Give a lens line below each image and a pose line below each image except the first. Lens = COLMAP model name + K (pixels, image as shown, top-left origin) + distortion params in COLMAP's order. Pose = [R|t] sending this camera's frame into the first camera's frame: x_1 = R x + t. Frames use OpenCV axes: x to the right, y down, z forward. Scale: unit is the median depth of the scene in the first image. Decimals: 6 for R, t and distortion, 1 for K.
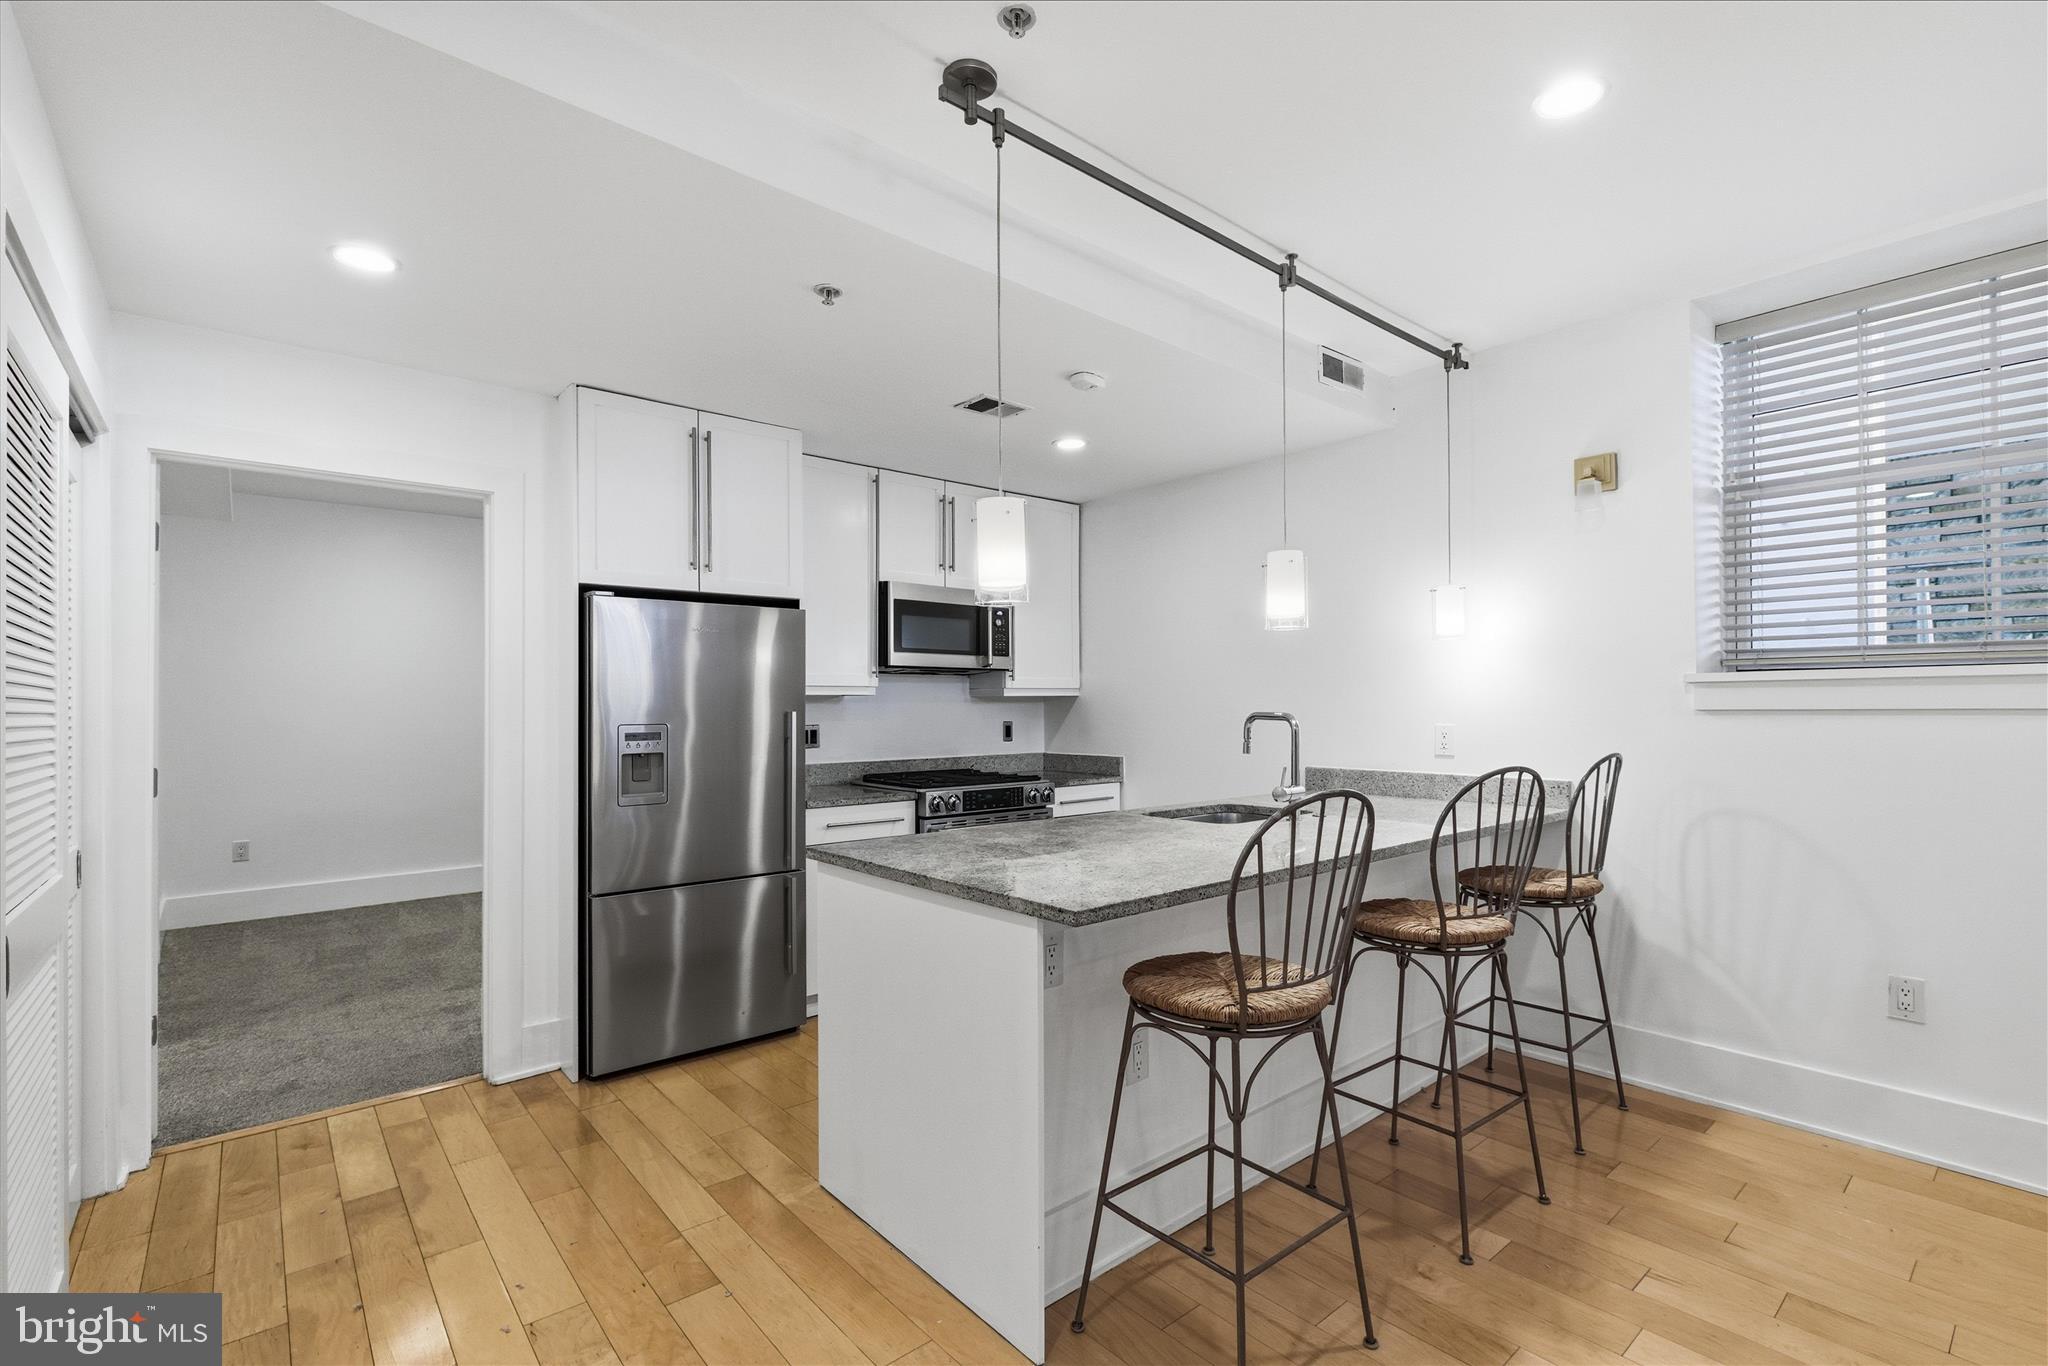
lens RADIAL K [[915.5, 0, 1022.9], [0, 915.5, 694.5], [0, 0, 1]] dist [-0.000794, 0.000073]
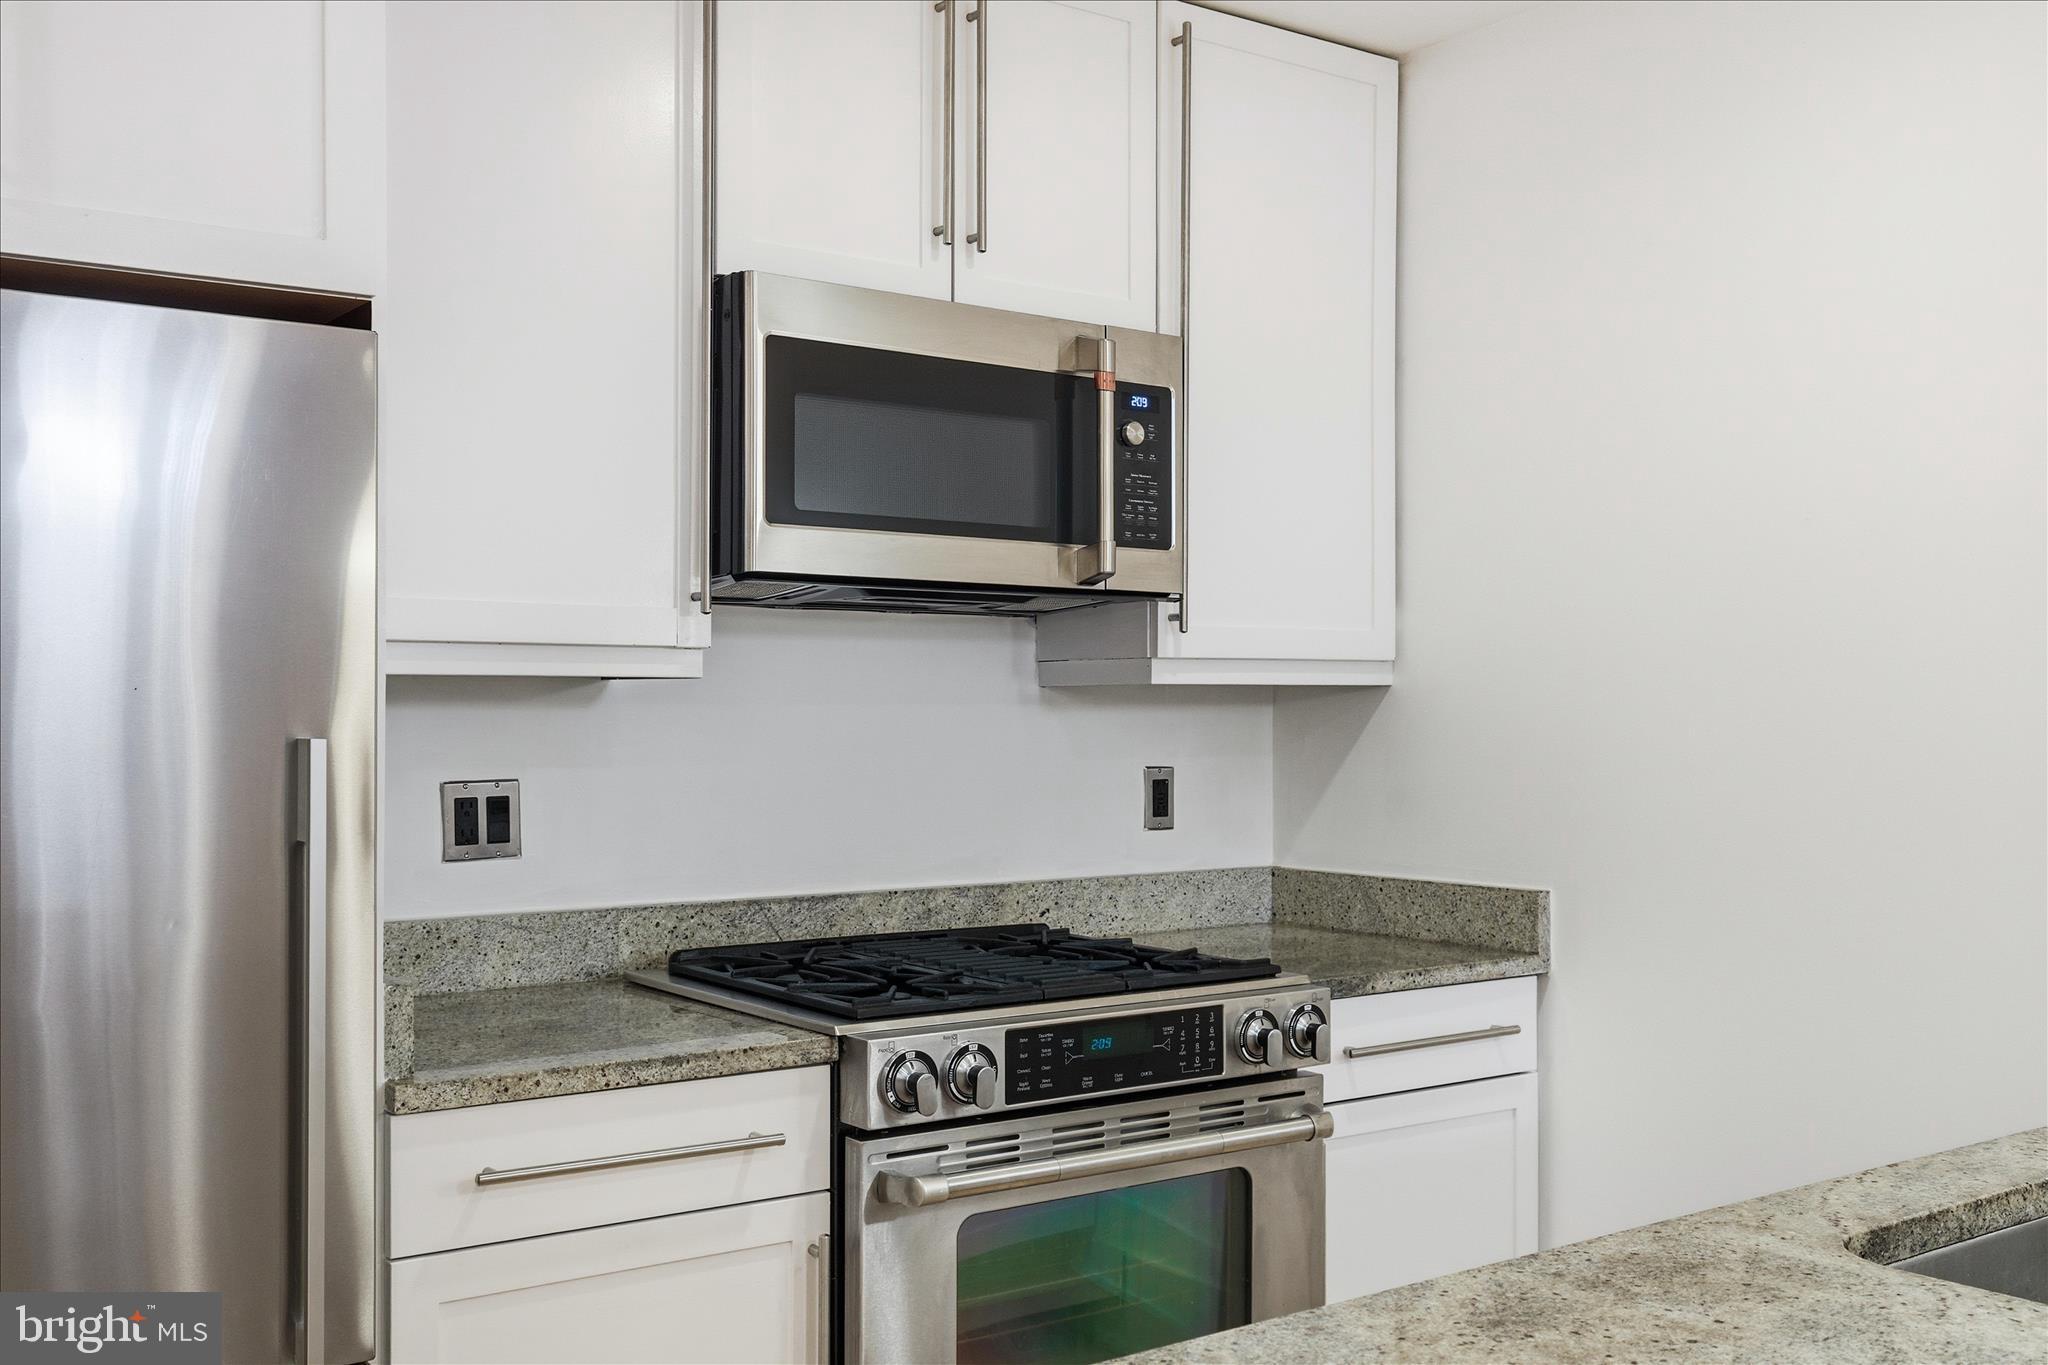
lens RADIAL K [[1956.0, 0, 1024.0], [0, 1956.0, 682.5], [0, 0, 1]] dist [-0.002833, -0.000391]
pose [[0.997437, 0.004543, -0.071410, -0.019512], [-0.004777, 0.999984, -0.003110, 0.003890], [0.071395, 0.003443, 0.997442, 0.425797]]
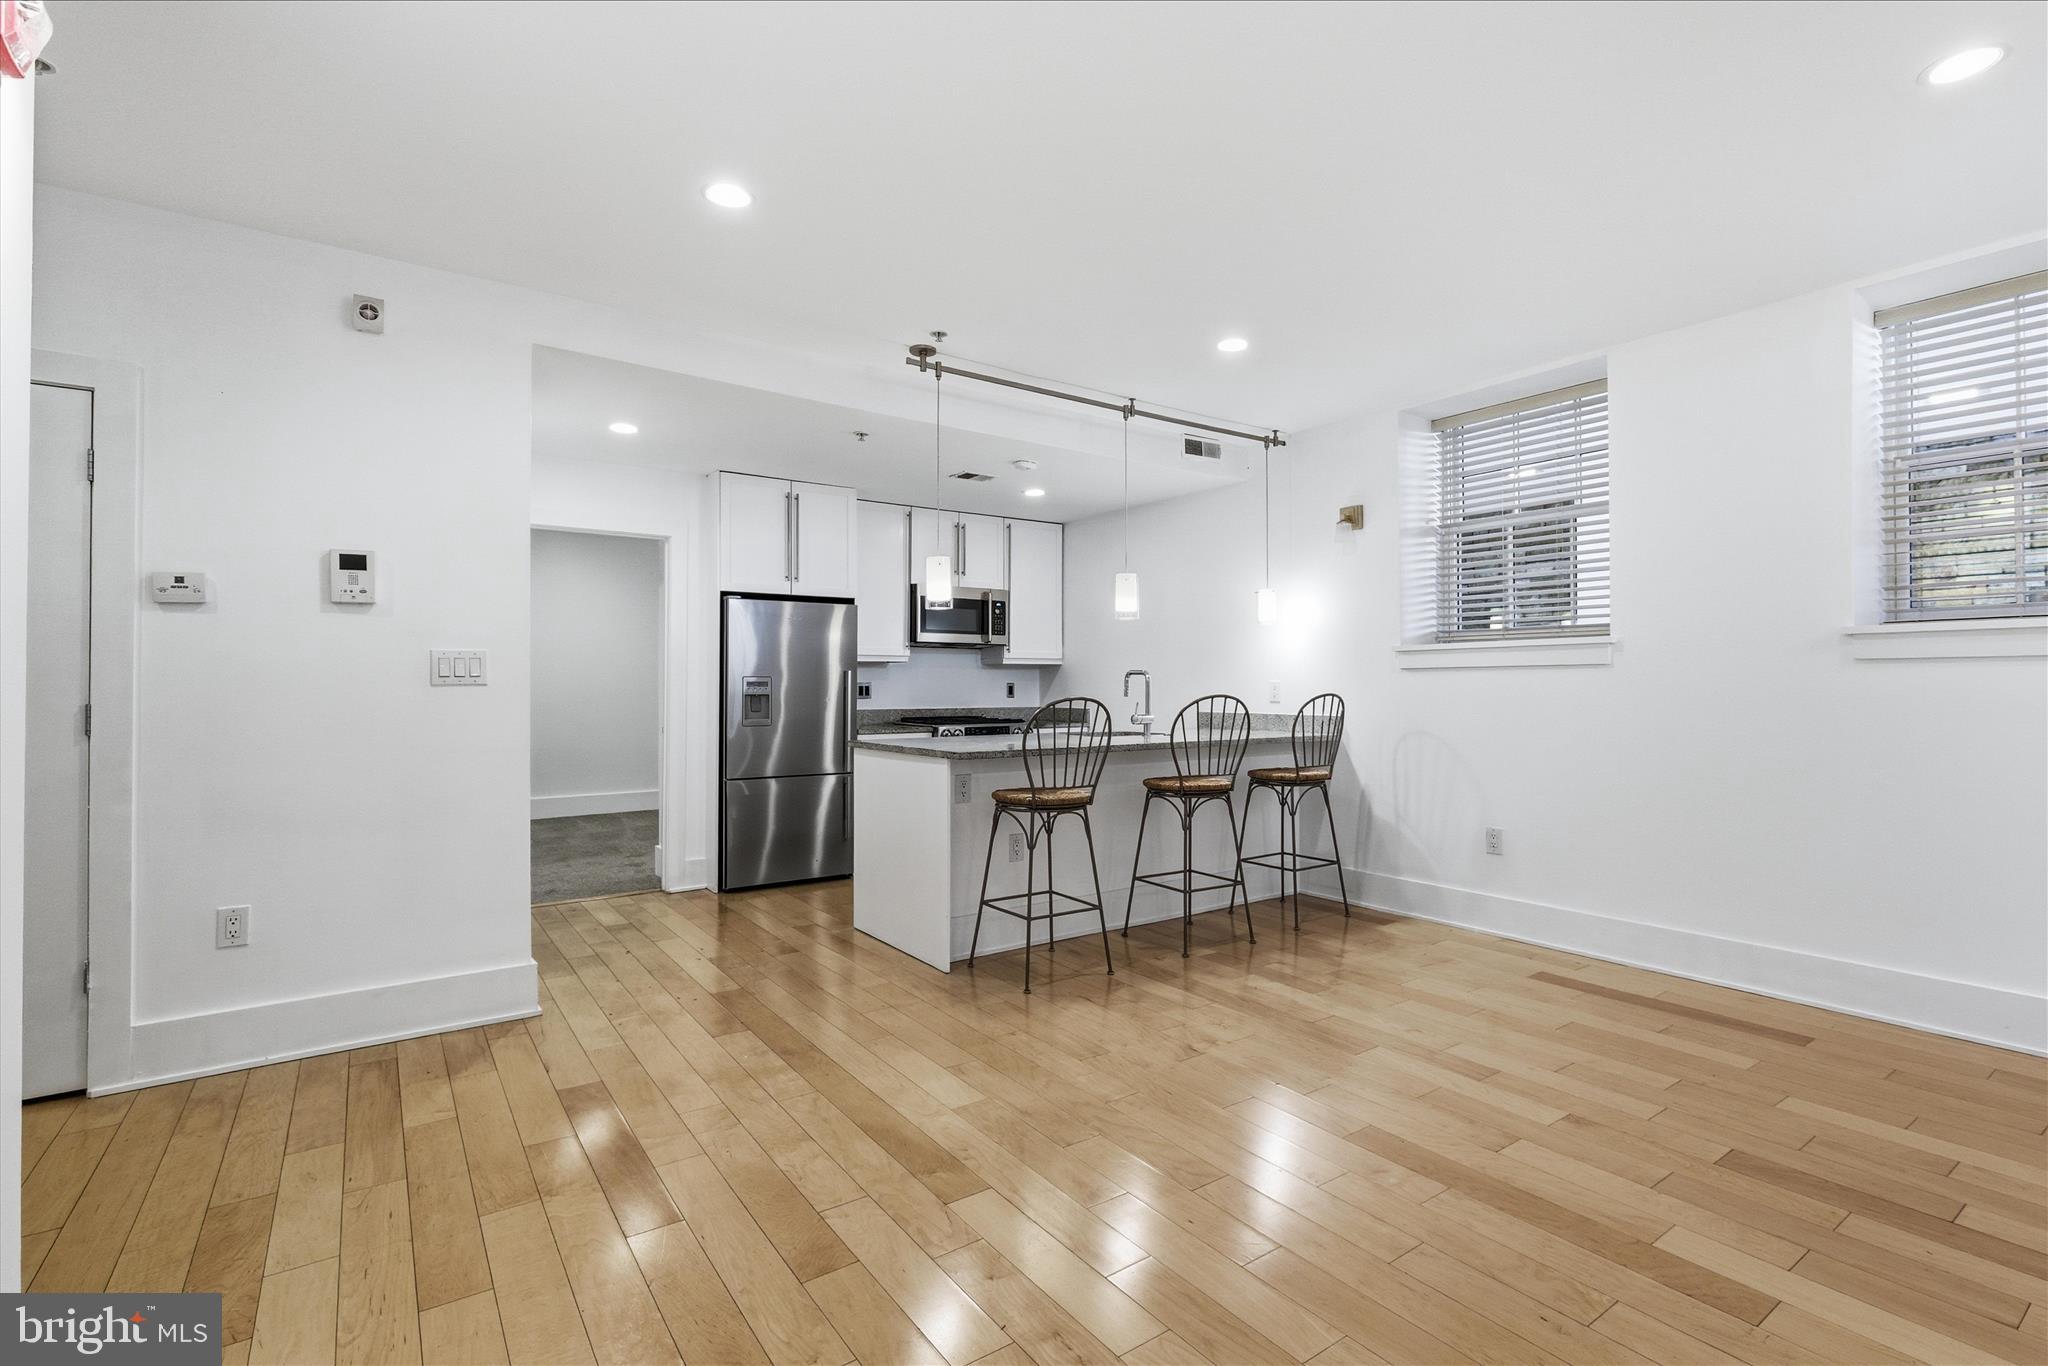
lens RADIAL K [[947.4, 0, 1025.7], [0, 947.4, 666.4], [0, 0, 1]] dist [0.000085, 0.000153]
pose [[0.995462, 0.003134, -0.095109, 0.177521], [-0.004049, 0.999947, -0.009431, 0.022212], [0.095075, 0.009773, 0.995422, -0.507645]]
